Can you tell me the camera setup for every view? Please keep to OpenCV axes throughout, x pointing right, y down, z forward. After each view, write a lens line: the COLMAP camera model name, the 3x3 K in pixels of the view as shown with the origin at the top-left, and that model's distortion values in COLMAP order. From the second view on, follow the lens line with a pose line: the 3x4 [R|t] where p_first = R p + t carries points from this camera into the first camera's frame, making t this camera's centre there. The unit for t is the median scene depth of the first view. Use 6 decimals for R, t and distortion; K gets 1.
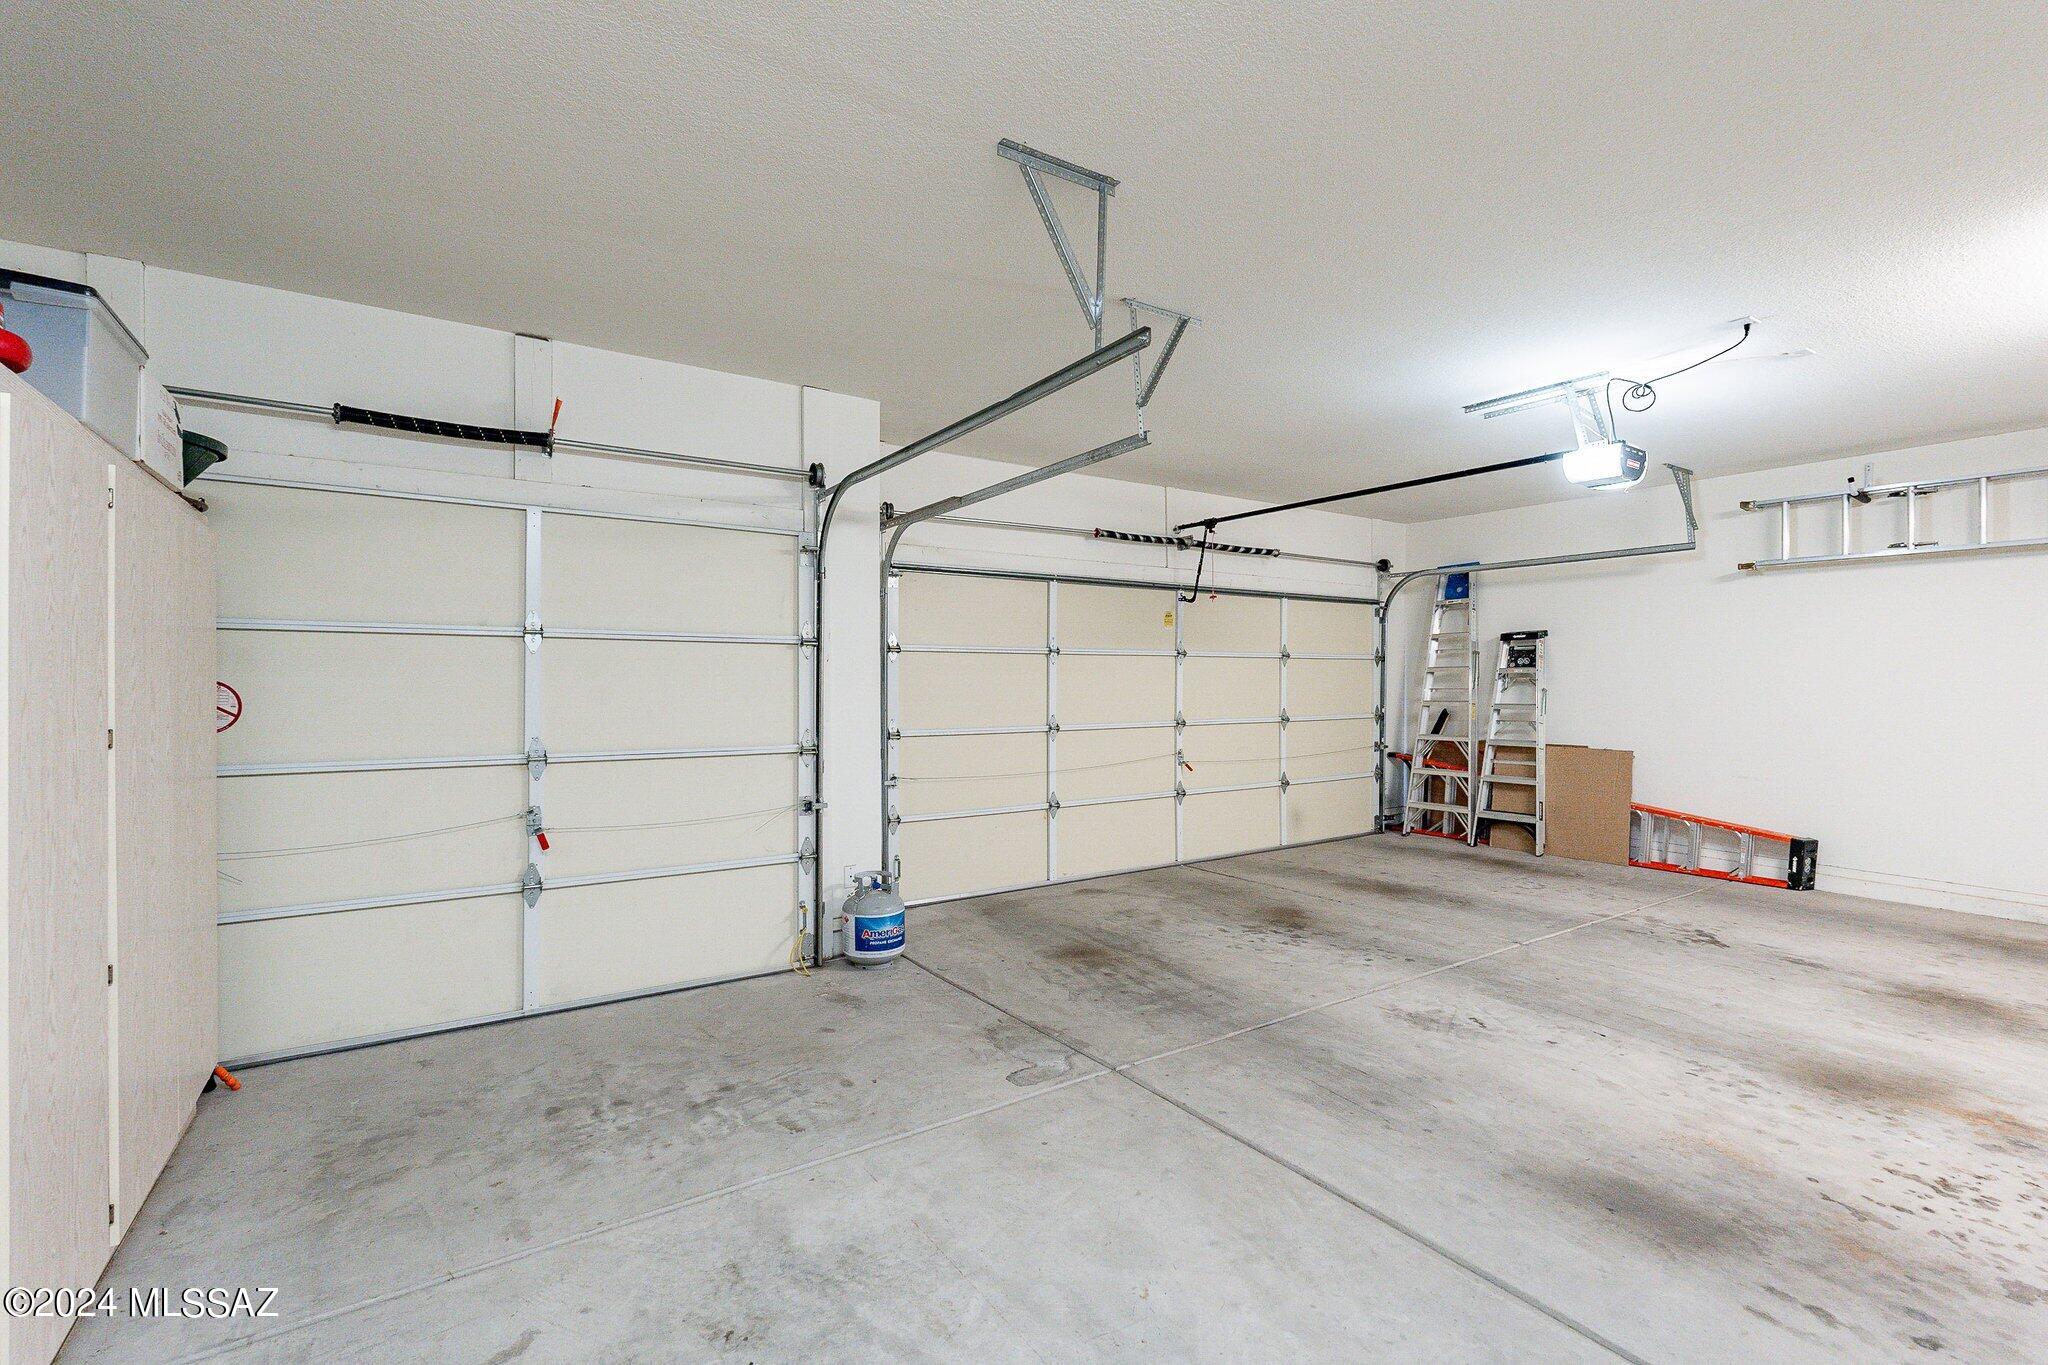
lens RADIAL K [[899.8, 0, 1037.4], [0, 899.8, 679.0], [0, 0, 1]] dist [-0.005120, 0.002132]
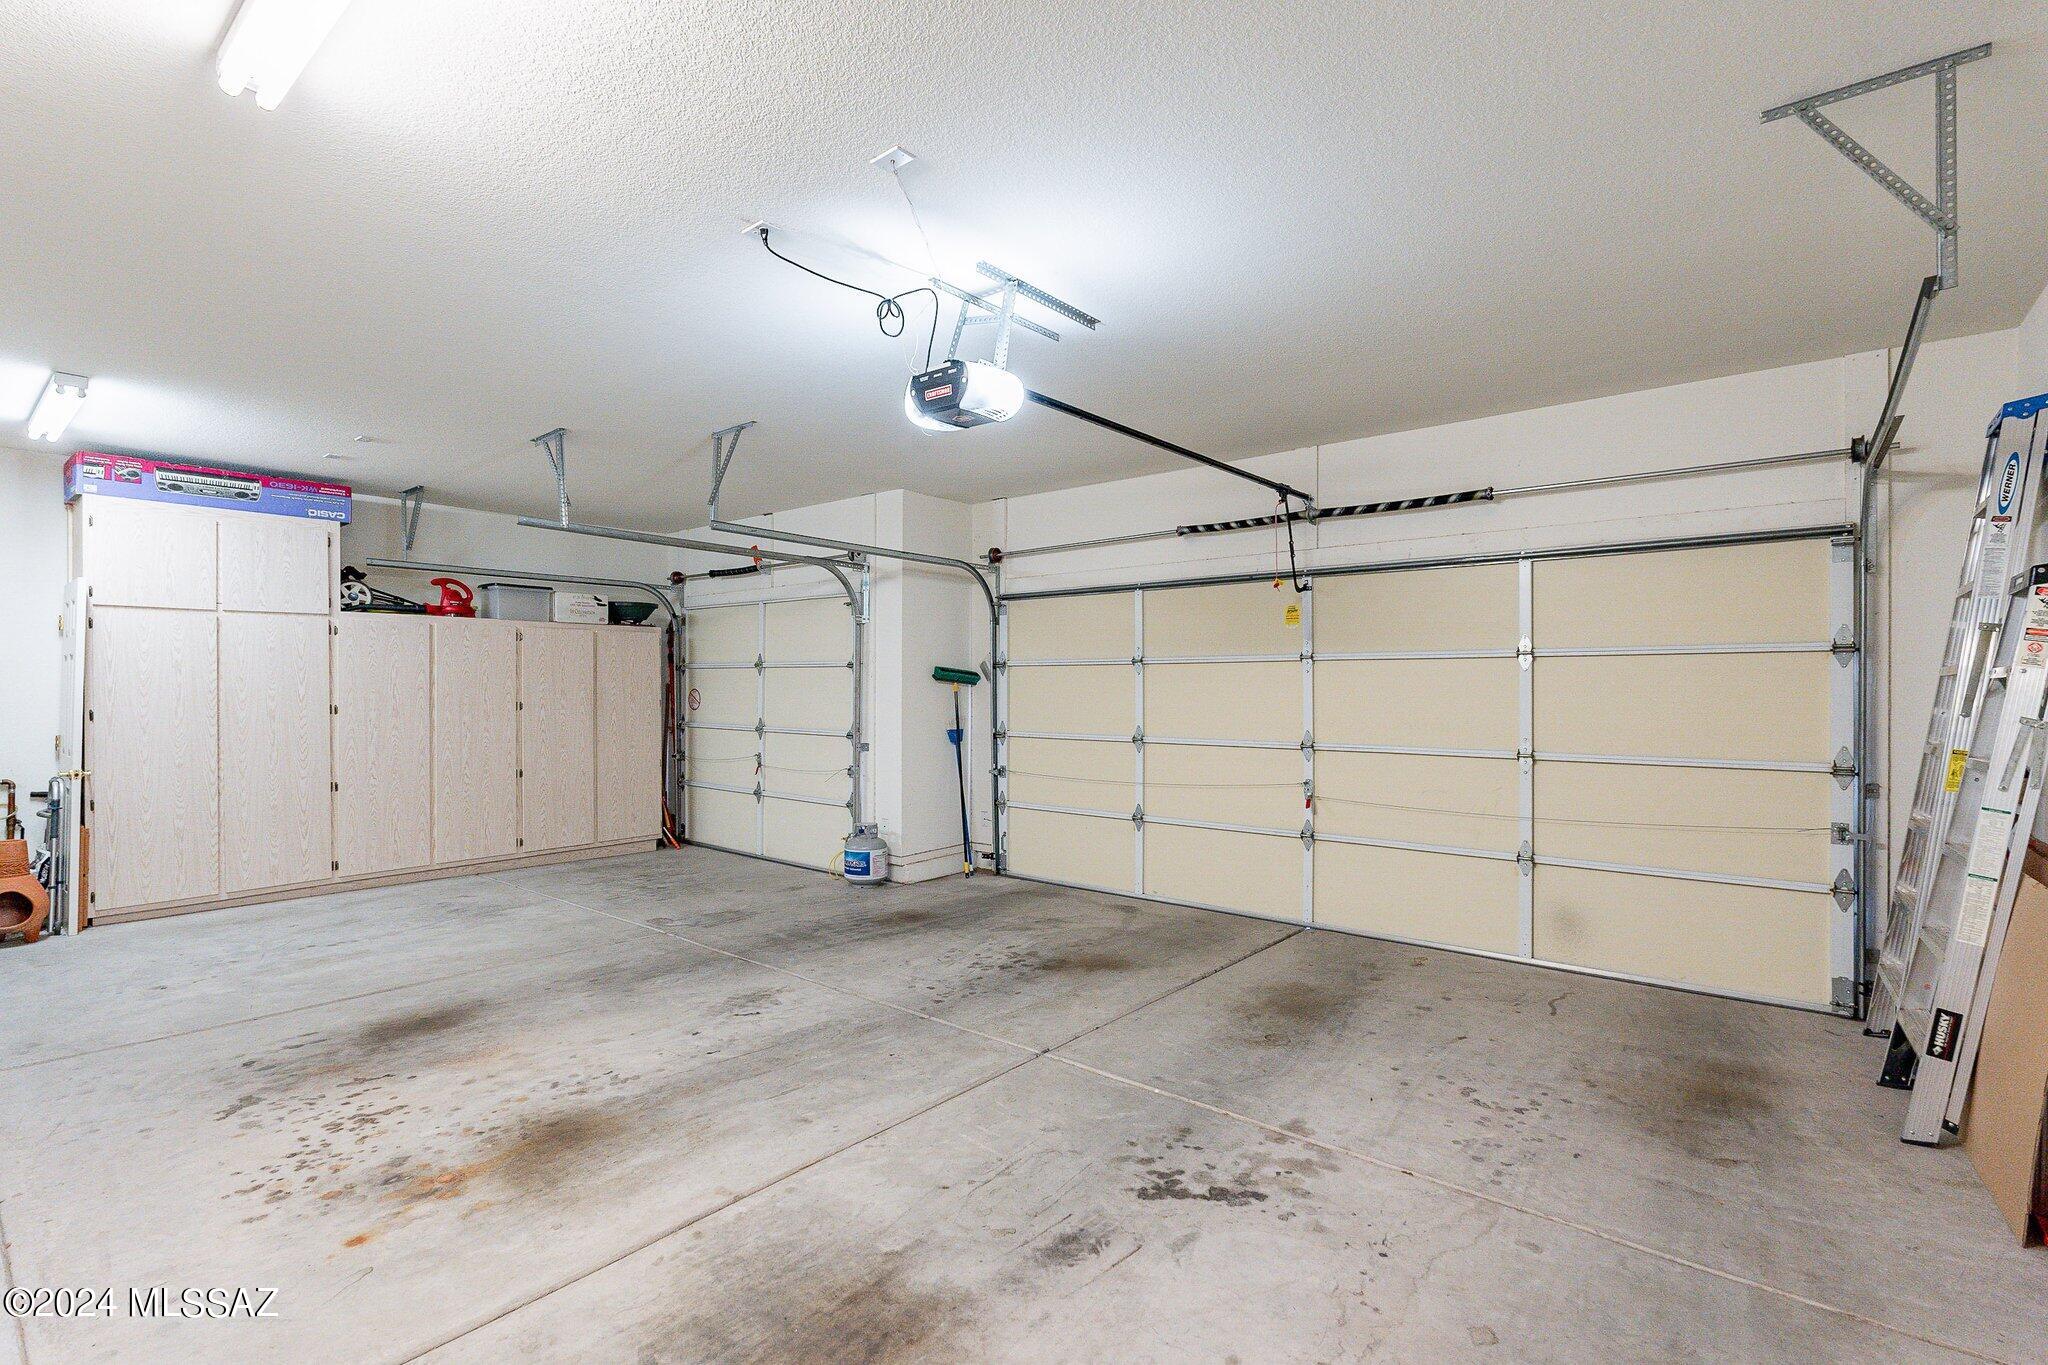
lens RADIAL K [[956.9, 0, 1034.4], [0, 956.9, 686.5], [0, 0, 1]] dist [-0.003511, 0.001358]
pose [[0.280831, -0.001850, -0.959756, 1.679752], [-0.002902, 0.999992, -0.002777, -0.000235], [0.959753, 0.003565, 0.280823, 1.015816]]
